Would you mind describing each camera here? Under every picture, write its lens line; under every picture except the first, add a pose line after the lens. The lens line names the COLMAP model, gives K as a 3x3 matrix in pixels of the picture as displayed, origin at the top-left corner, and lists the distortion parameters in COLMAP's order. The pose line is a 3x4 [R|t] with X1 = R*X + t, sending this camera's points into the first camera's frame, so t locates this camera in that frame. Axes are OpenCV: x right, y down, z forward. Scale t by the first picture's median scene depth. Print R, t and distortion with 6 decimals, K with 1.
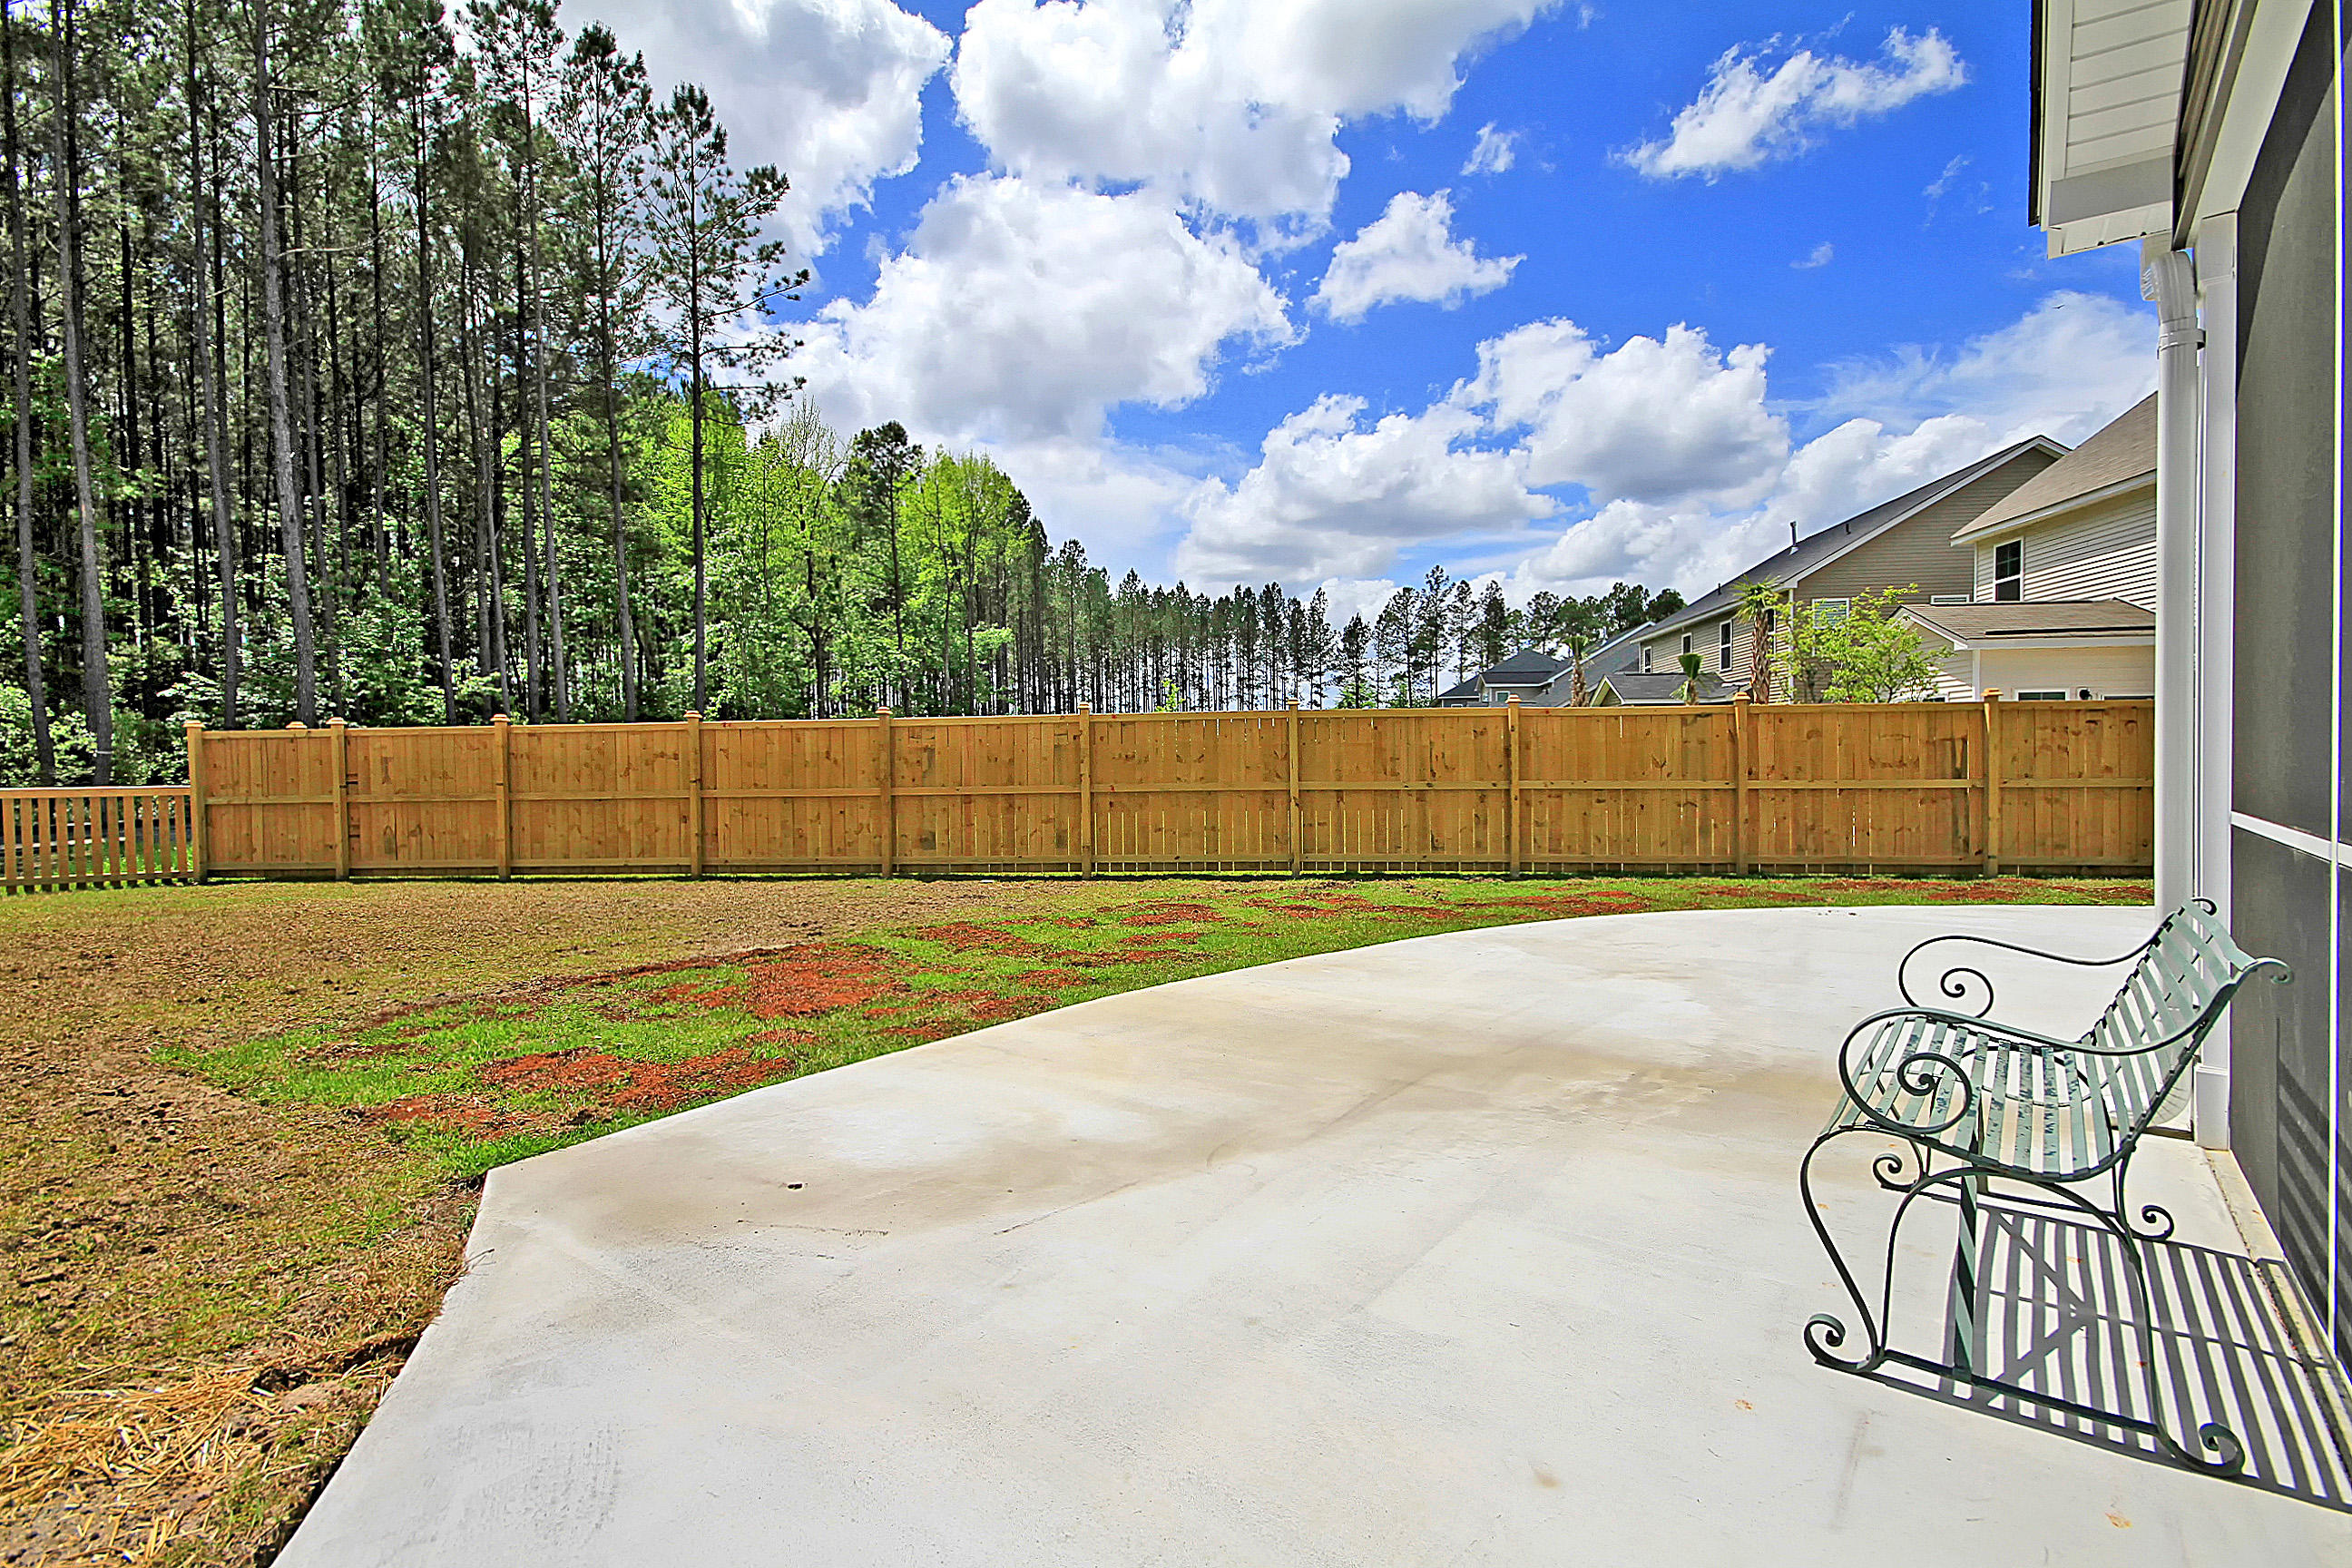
lens RADIAL K [[1120.0, 0, 1176.0], [0, 1120.0, 784.0], [0, 0, 1]] dist [0.023290, -0.000206]
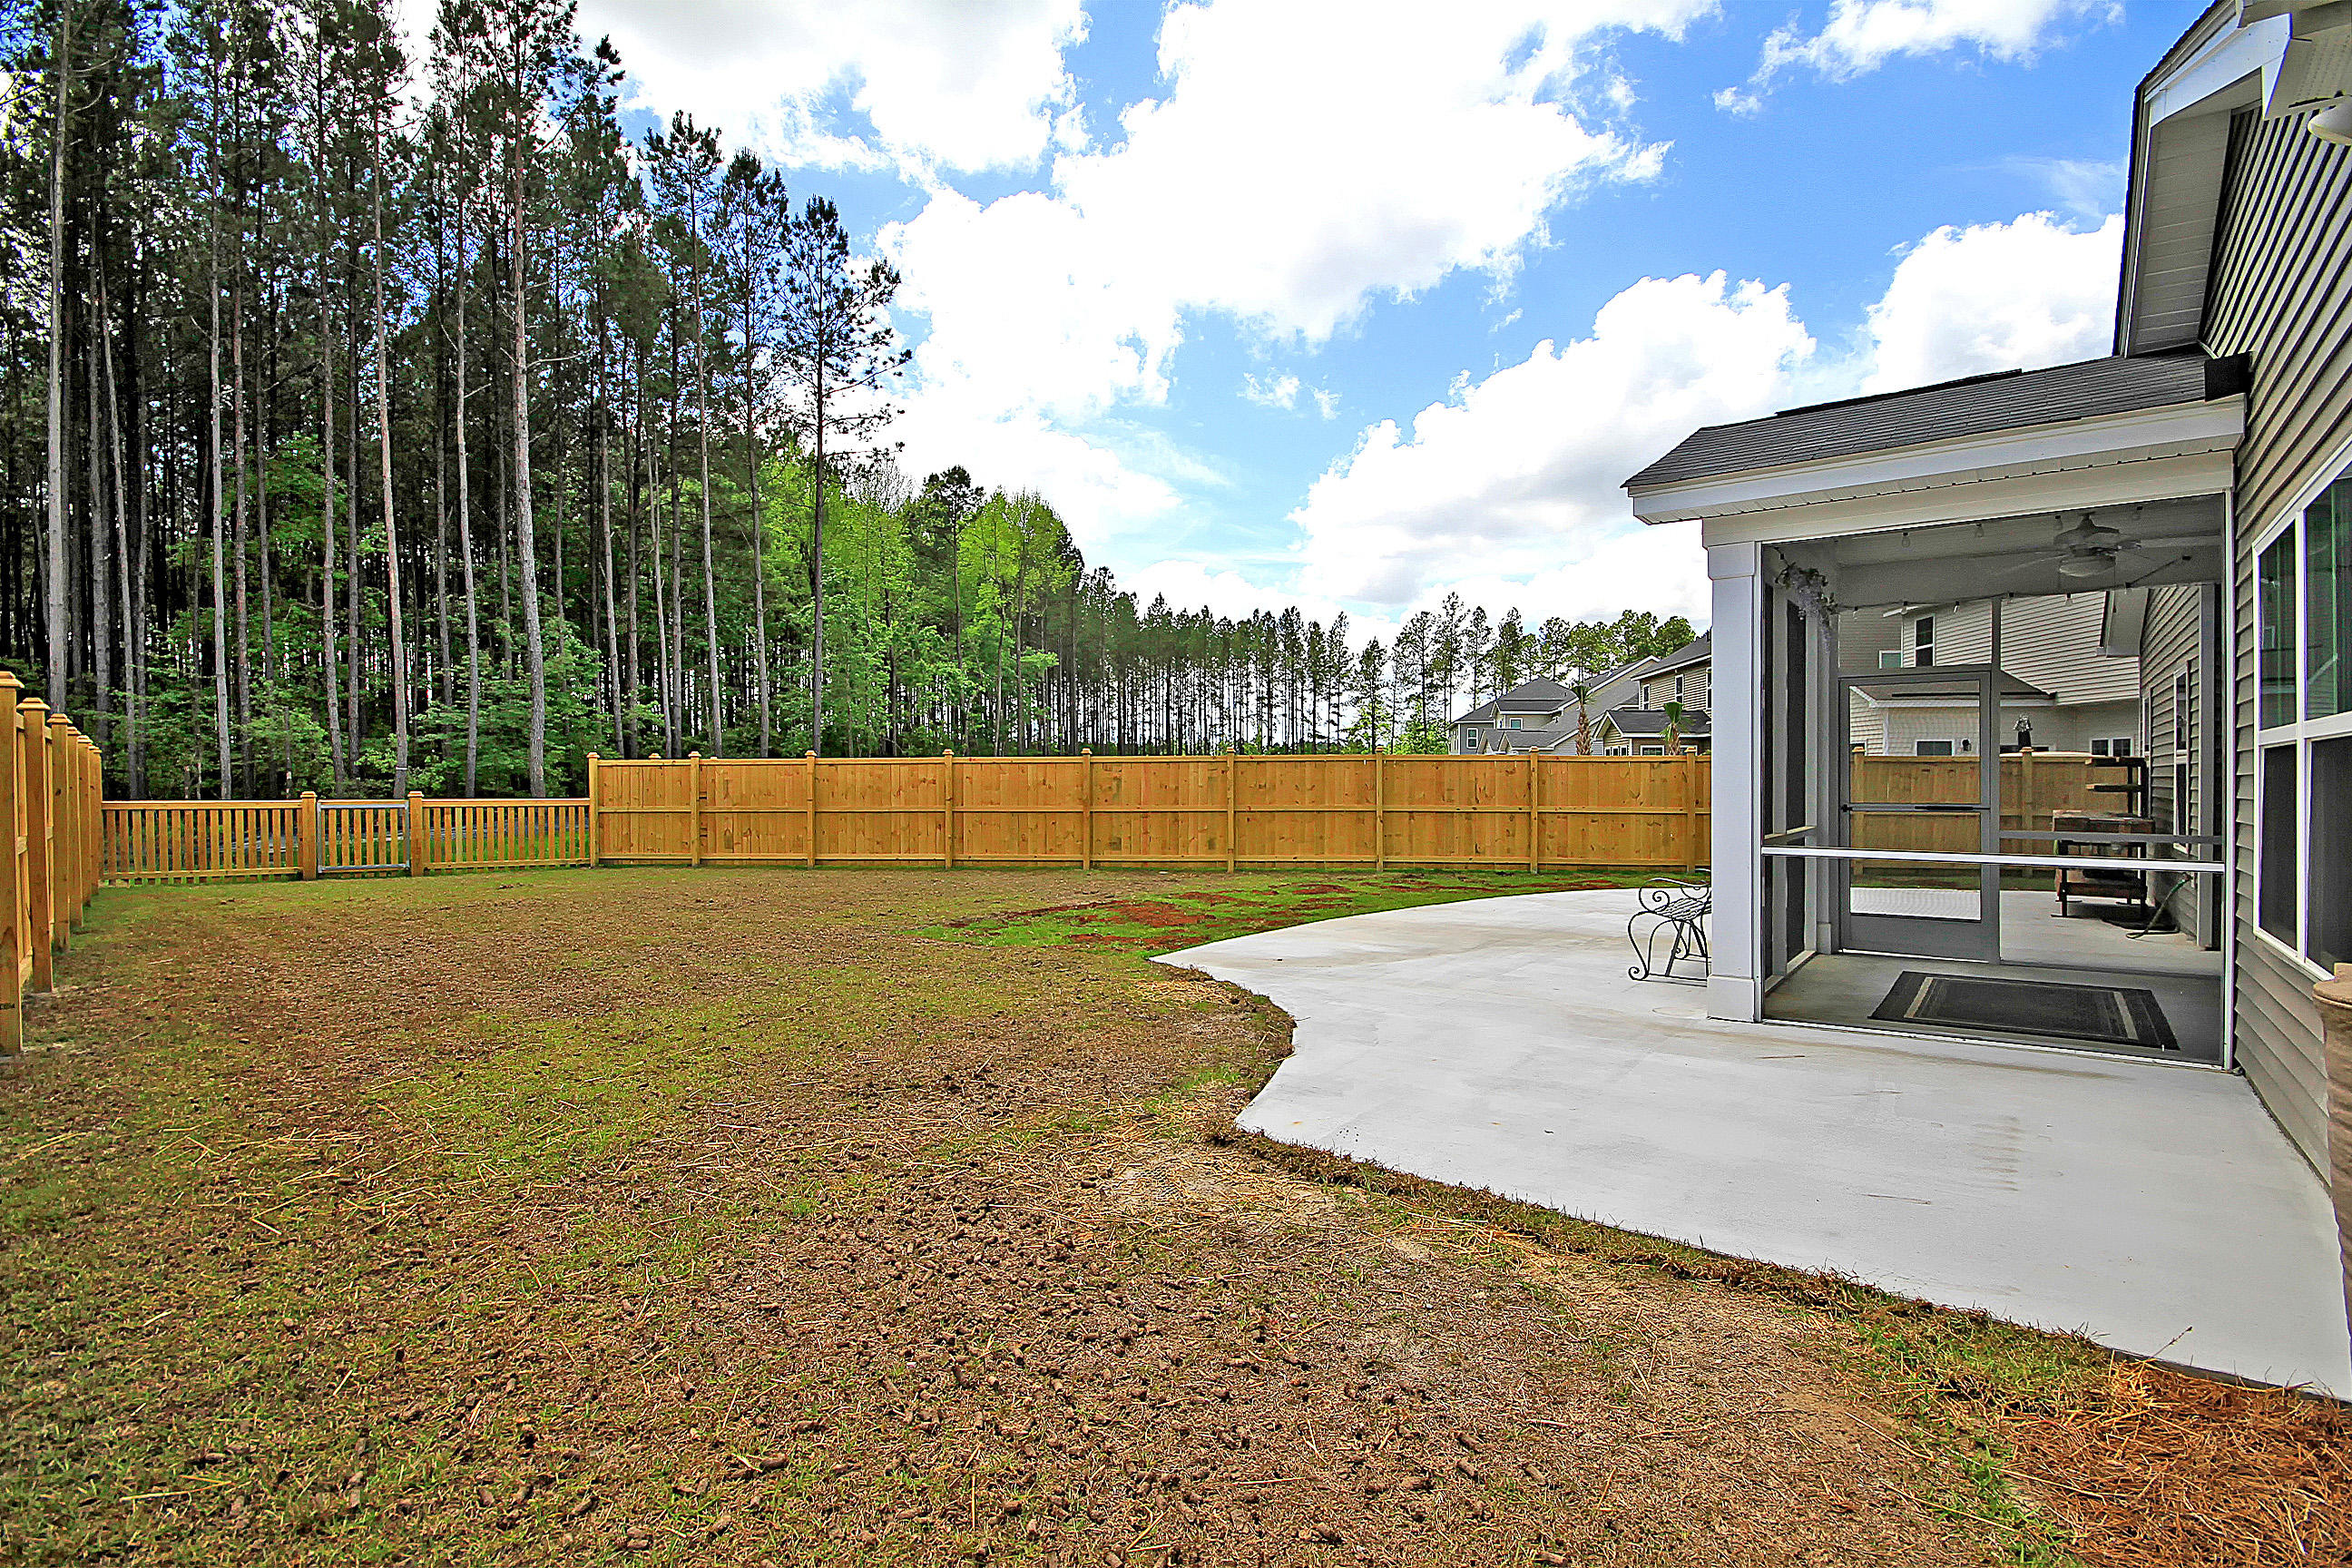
lens RADIAL K [[1108.8, 0, 1176.0], [0, 1108.8, 784.0], [0, 0, 1]] dist [-0.000242, 0.000145]
pose [[0.999863, 0.010623, -0.012659, -0.042348], [-0.010795, 0.999849, -0.013633, -0.002147], [0.012513, 0.013768, 0.999827, -0.128790]]
